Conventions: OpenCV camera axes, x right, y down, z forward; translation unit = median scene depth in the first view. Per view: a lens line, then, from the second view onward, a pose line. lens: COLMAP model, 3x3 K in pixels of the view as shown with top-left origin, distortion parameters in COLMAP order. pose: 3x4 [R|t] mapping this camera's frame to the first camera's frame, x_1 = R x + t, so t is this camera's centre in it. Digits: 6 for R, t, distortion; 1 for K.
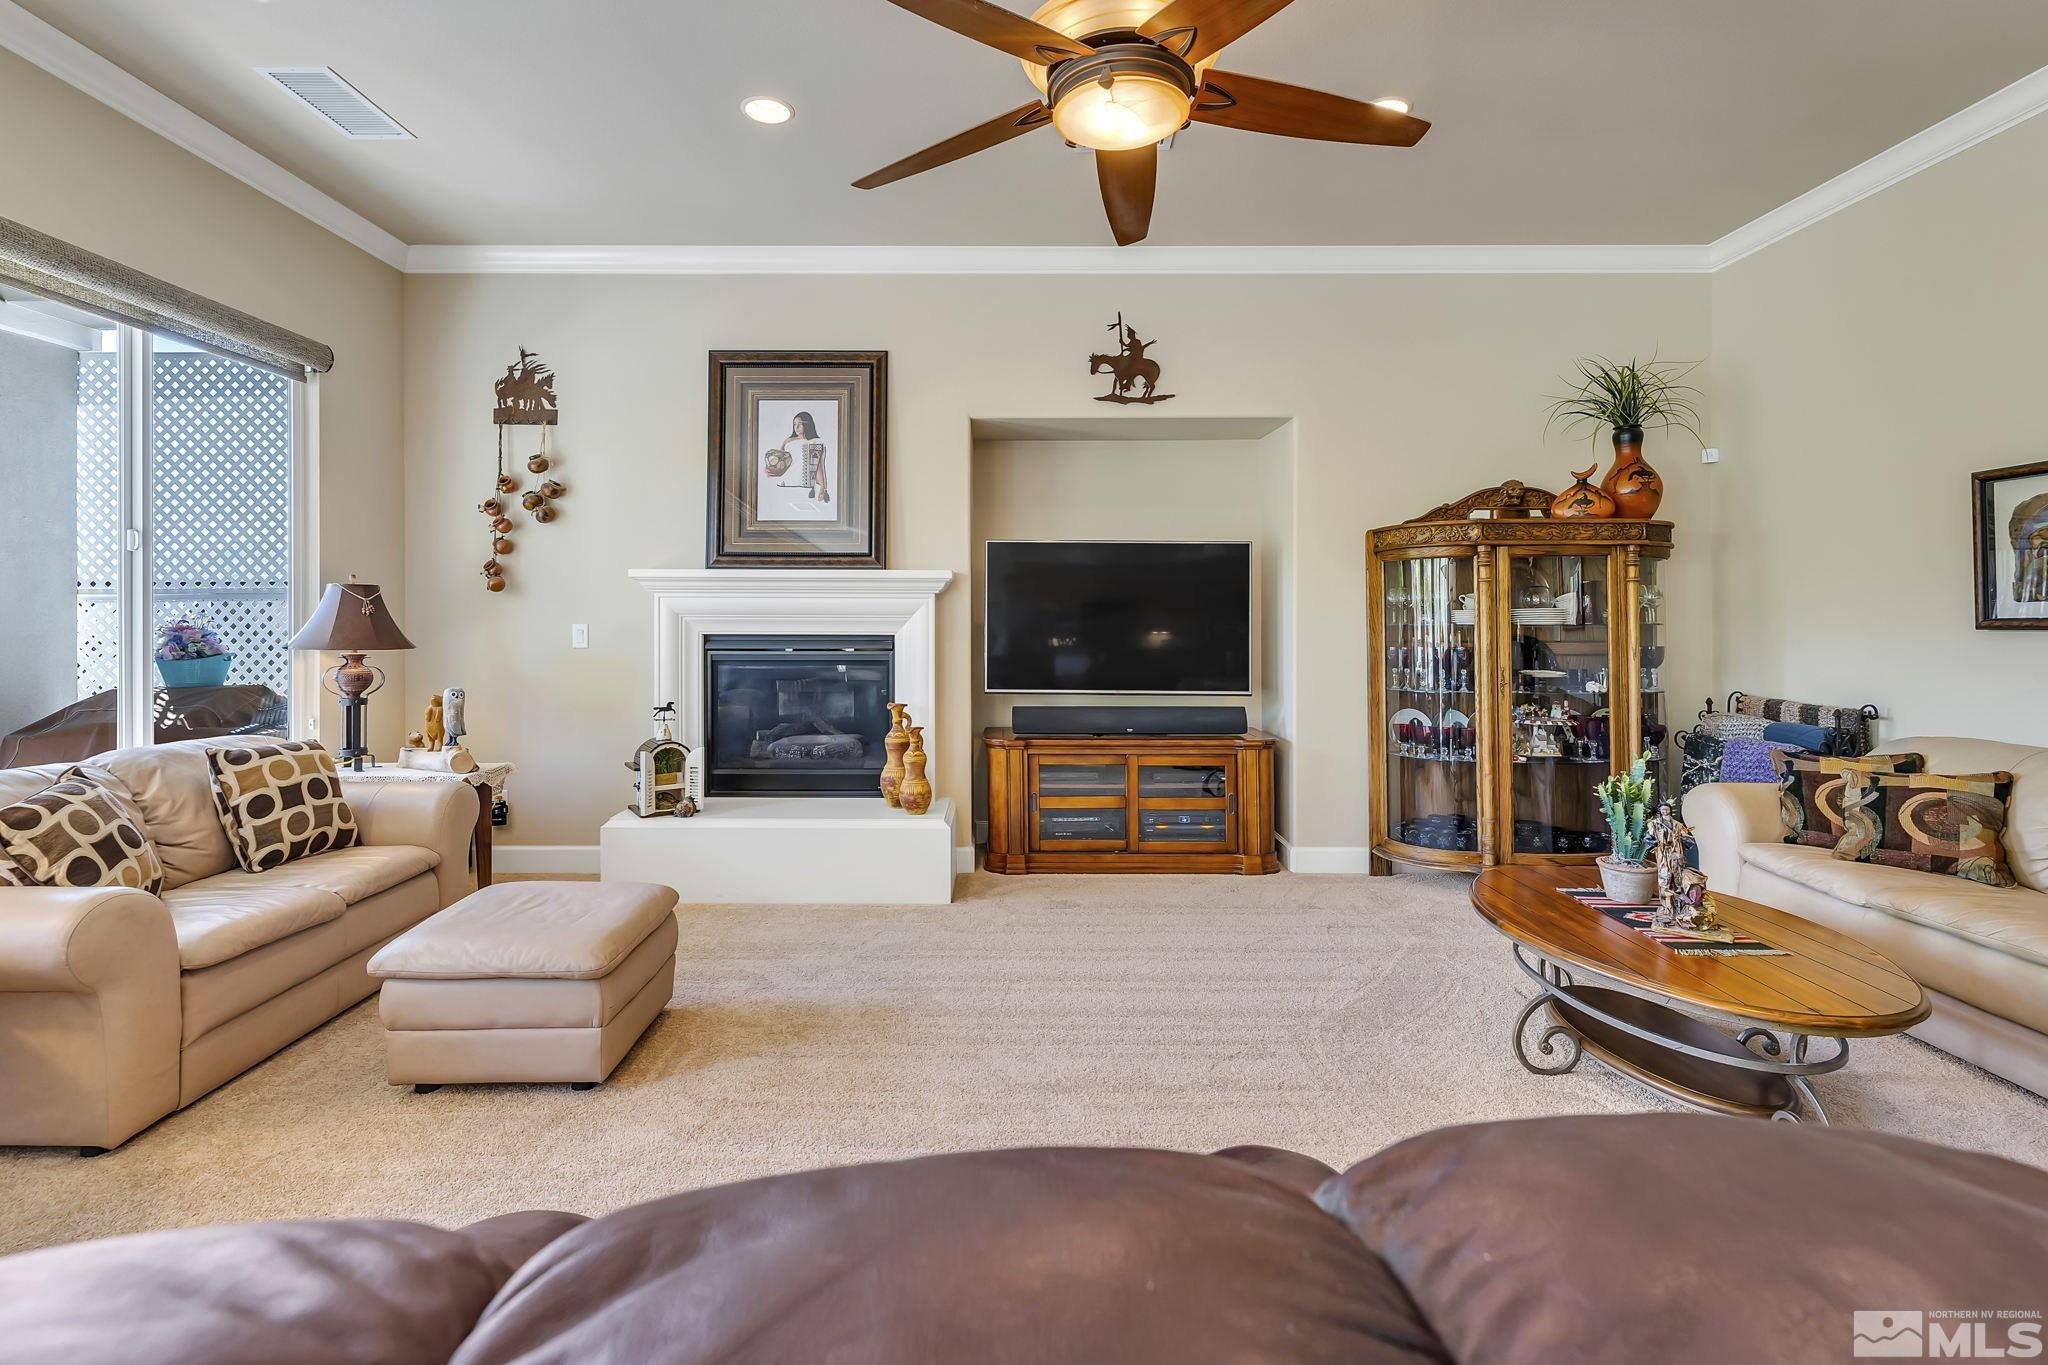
lens RADIAL K [[946.1, 0, 998.6], [0, 946.1, 619.9], [0, 0, 1]] dist [0.001103, 0.000088]
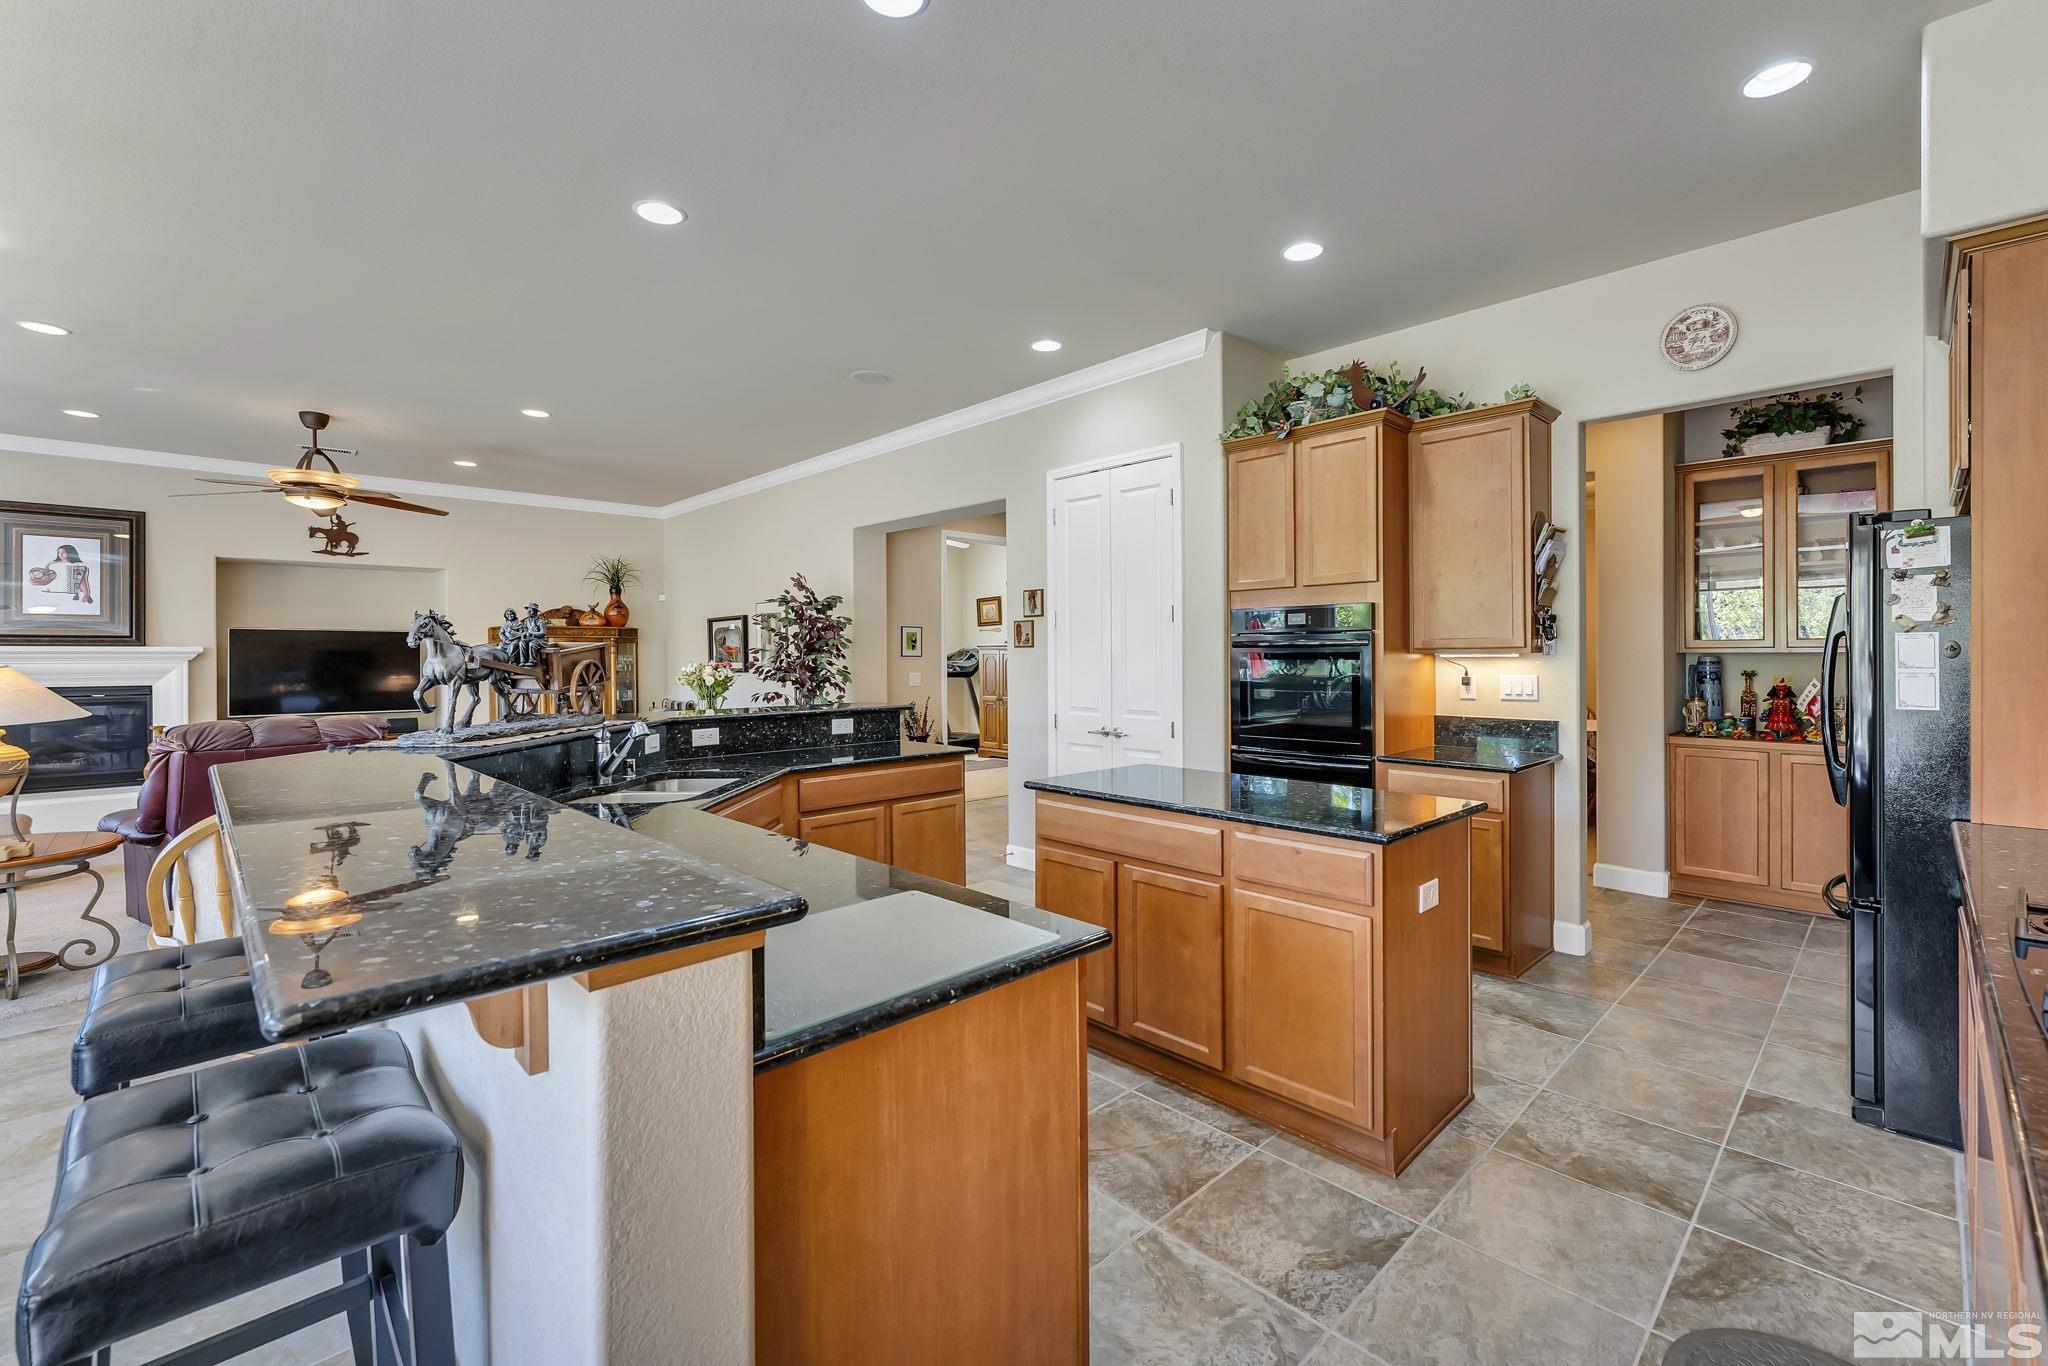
lens RADIAL K [[865.9, 0, 1060.3], [0, 865.9, 656.7], [0, 0, 1]] dist [0.001483, 0.000228]
pose [[0.699496, -0.005769, 0.714613, -0.084272], [0.008454, 0.999964, -0.000203, -0.020432], [-0.714587, 0.006183, 0.699520, -1.184265]]
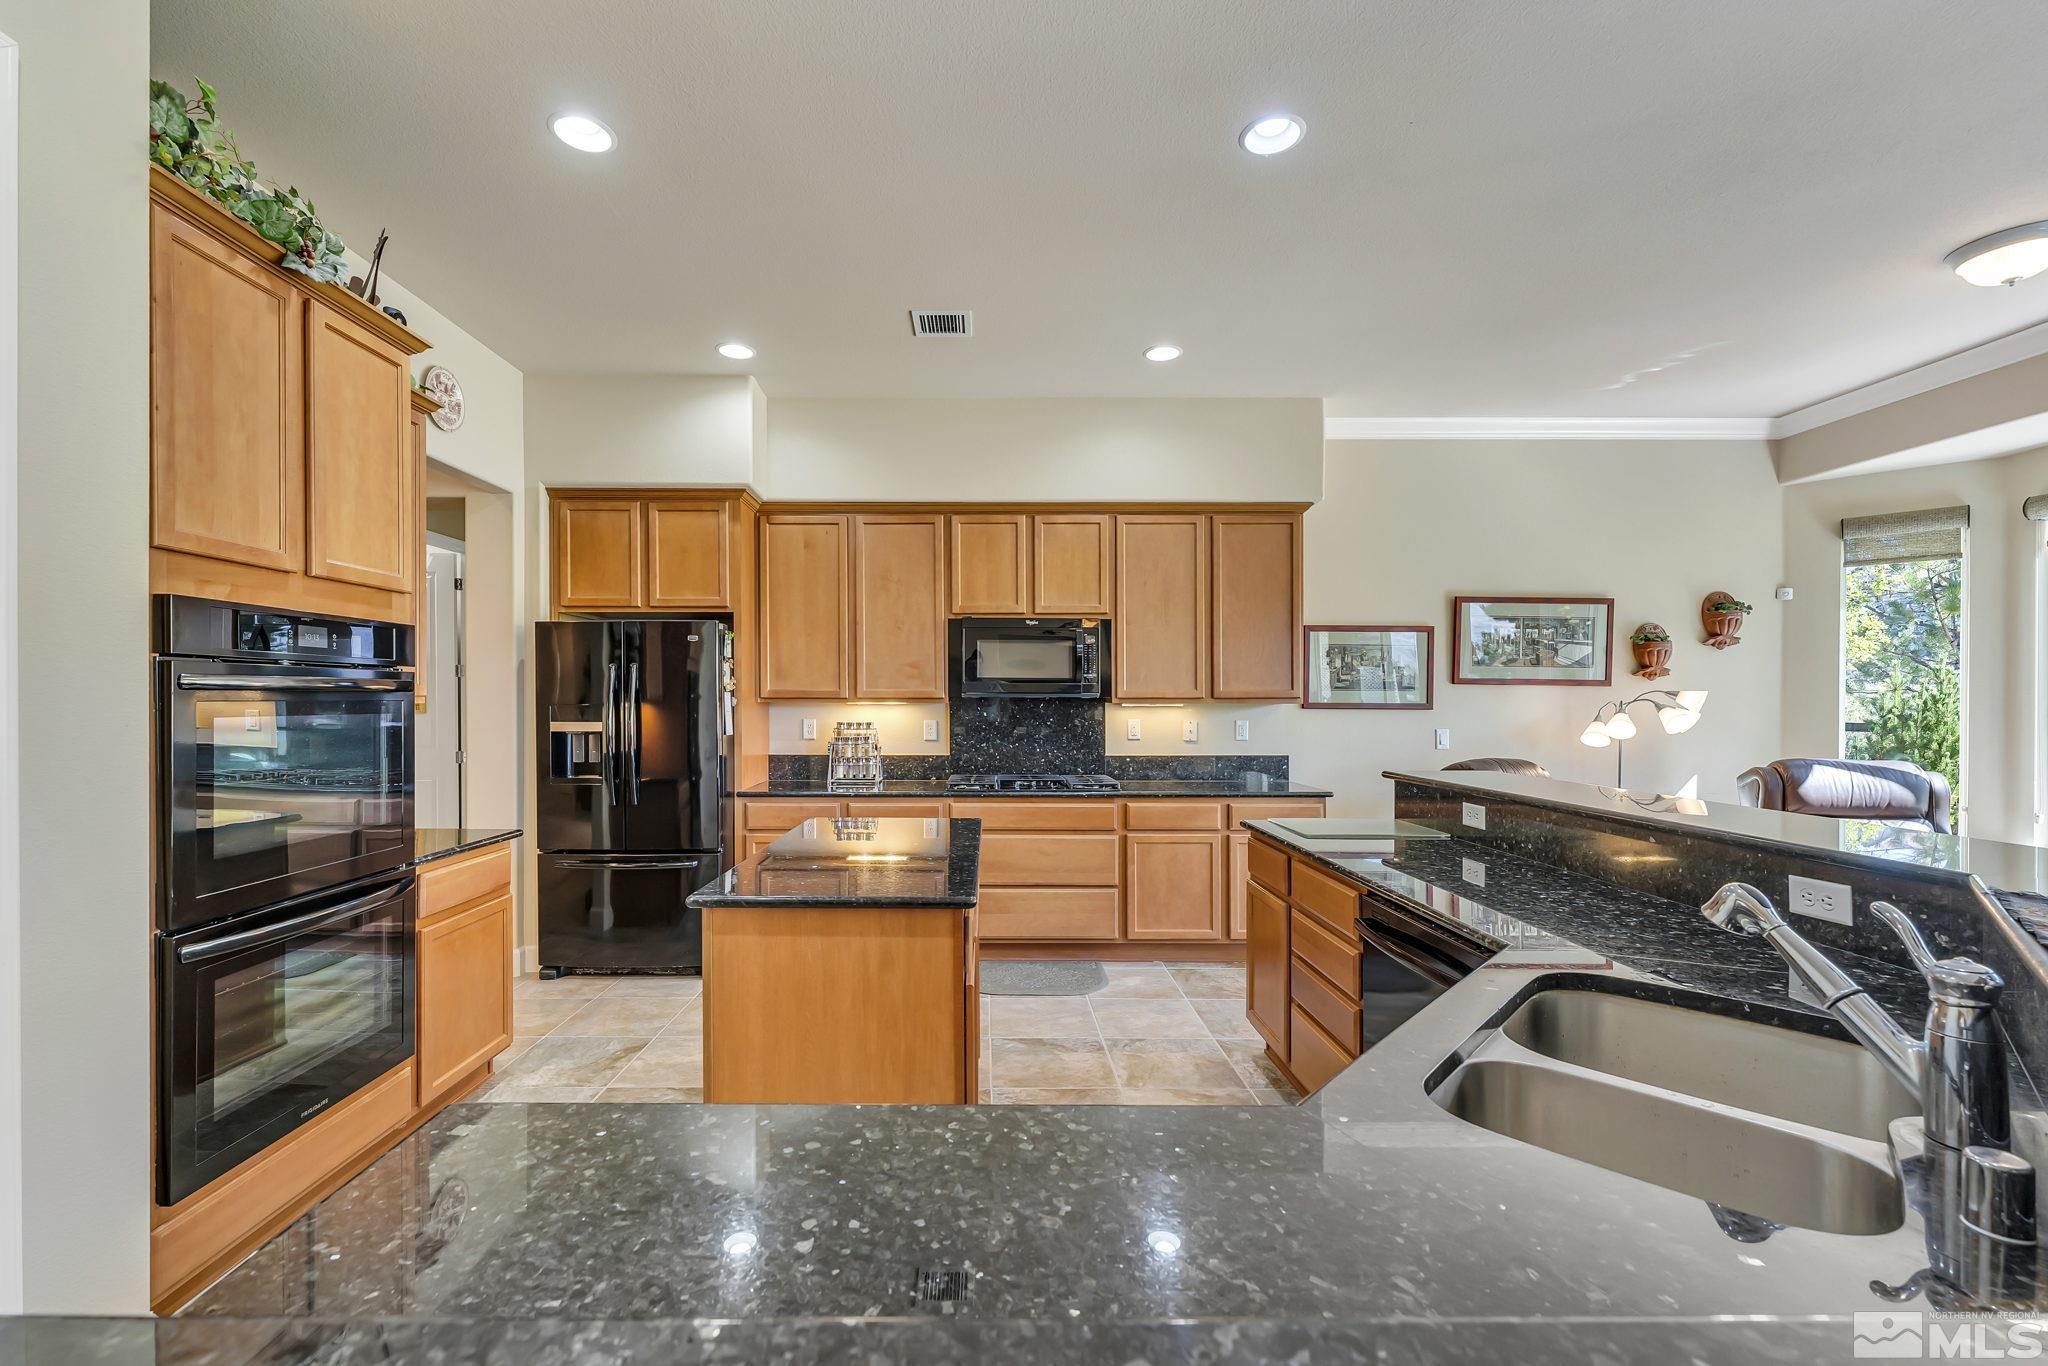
lens RADIAL K [[843.1, 0, 980.9], [0, 843.1, 701.3], [0, 0, 1]] dist [0.000648, -0.000131]
pose [[-0.999982, -0.002545, -0.005348, 0.377947], [-0.002573, 0.999983, 0.005214, -0.026621], [0.005335, 0.005227, -0.999972, -0.259943]]
